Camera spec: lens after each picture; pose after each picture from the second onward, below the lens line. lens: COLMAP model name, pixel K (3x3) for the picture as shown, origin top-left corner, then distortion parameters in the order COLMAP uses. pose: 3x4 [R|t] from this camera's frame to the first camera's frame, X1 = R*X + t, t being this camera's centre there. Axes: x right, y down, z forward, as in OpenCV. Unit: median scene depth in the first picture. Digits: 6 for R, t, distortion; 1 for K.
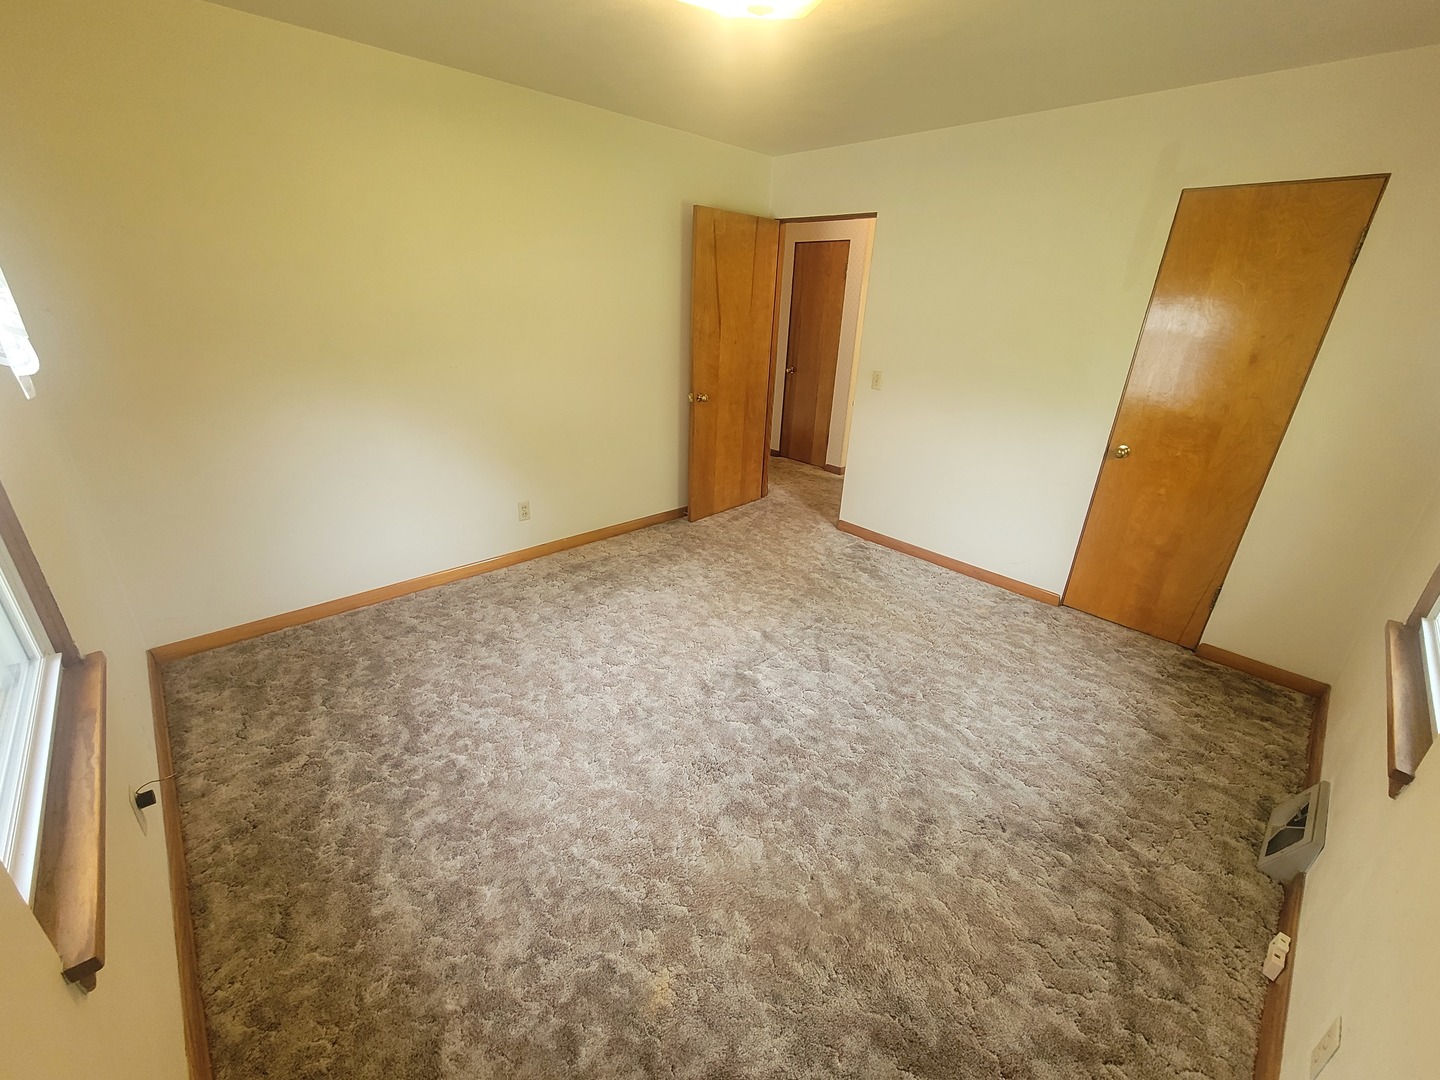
lens RADIAL K [[586.4, 0, 720.0], [0, 586.4, 541.1], [0, 0, 1]] dist [0.001866, -0.001390]
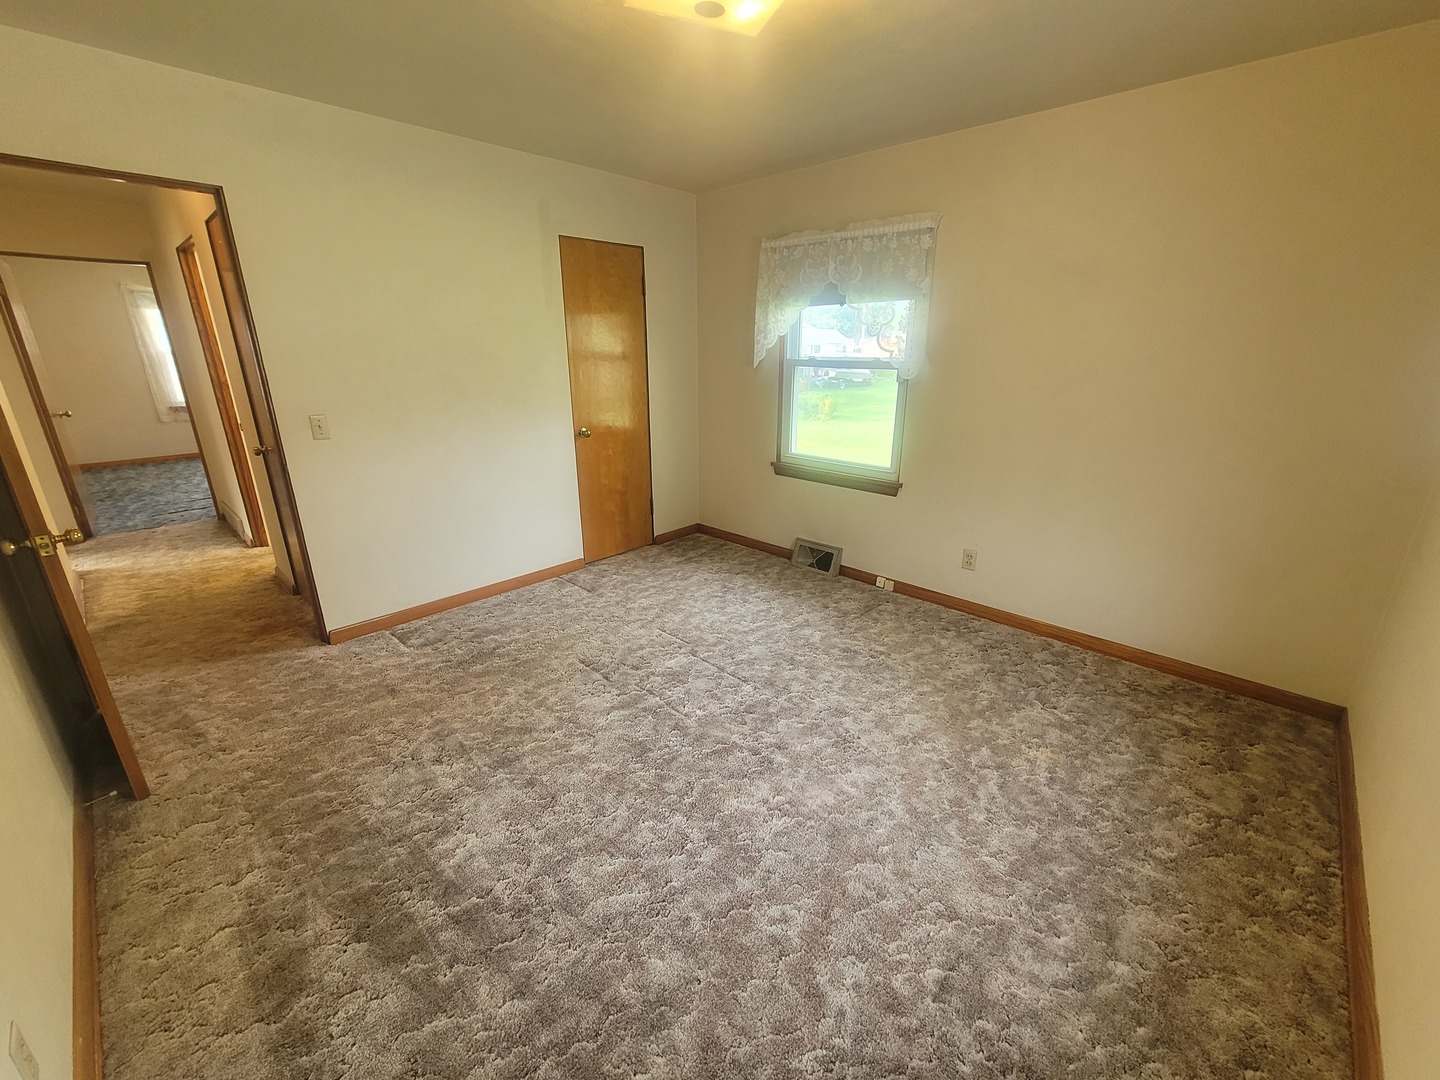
lens RADIAL K [[586.4, 0, 718.9], [0, 586.4, 544.1], [0, 0, 1]] dist [0.001866, -0.001390]
pose [[-0.048731, -0.357778, 0.932534, -0.638038], [0.383216, 0.855494, 0.348246, -0.282798], [-0.922372, 0.374332, 0.095417, 0.700288]]
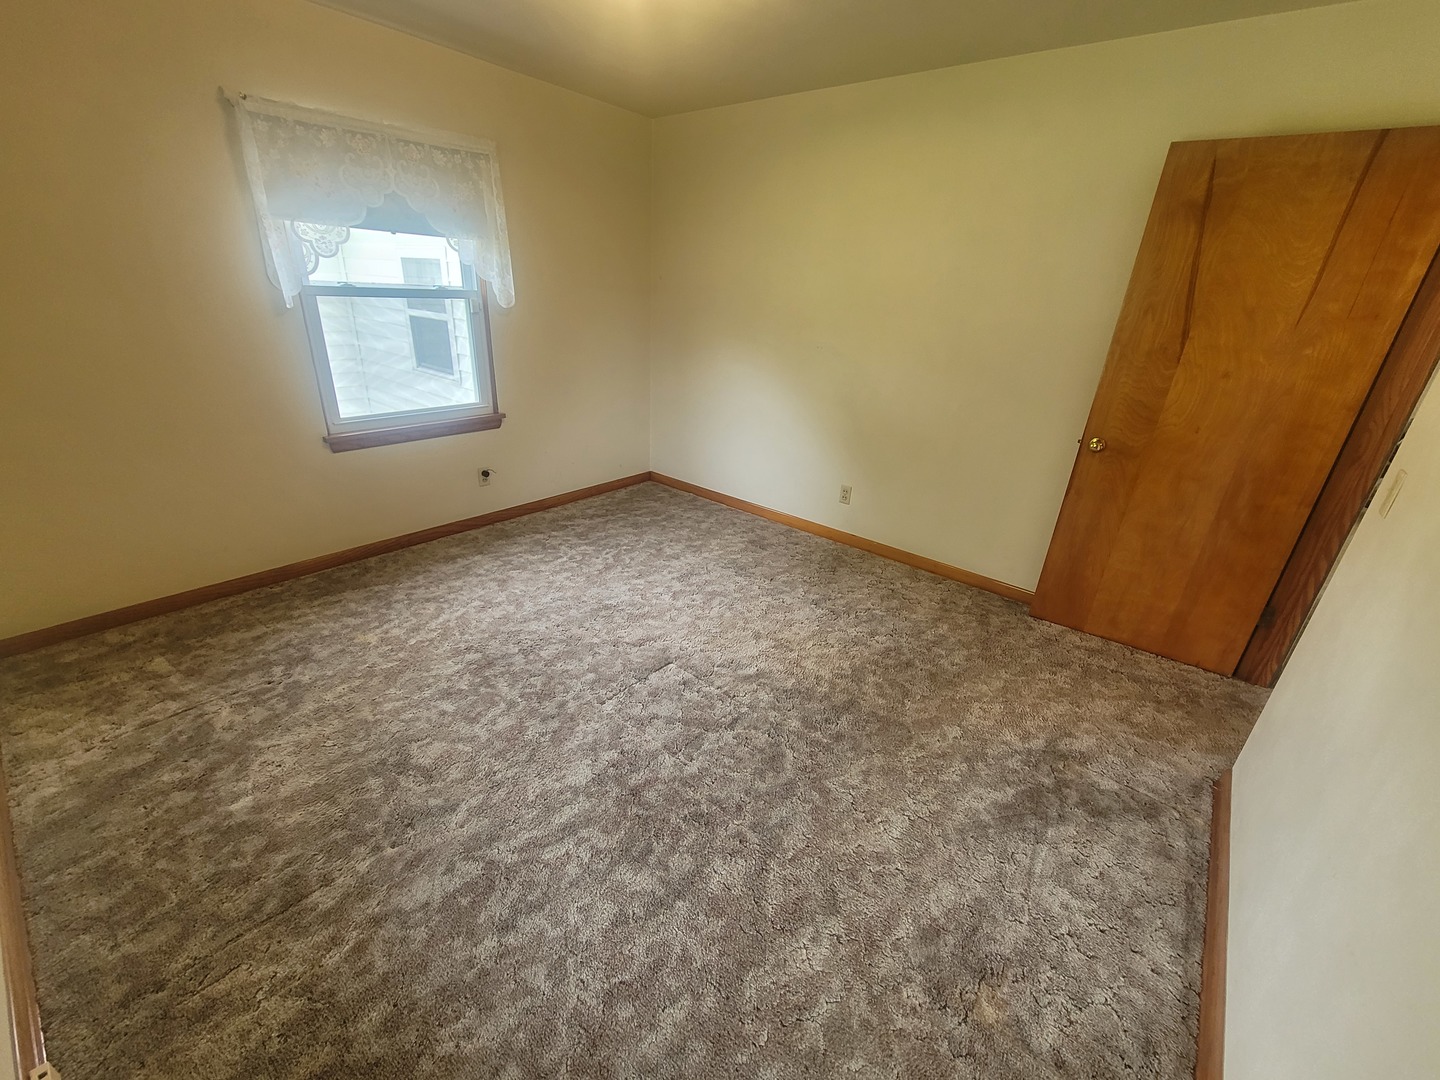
lens RADIAL K [[586.4, 0, 719.0], [0, 586.4, 538.2], [0, 0, 1]] dist [0.001866, -0.001390]
pose [[0.120889, 0.363249, -0.923816, 0.764752], [-0.426708, 0.859288, 0.282038, -0.222470], [0.896274, 0.360104, 0.258880, 0.680094]]
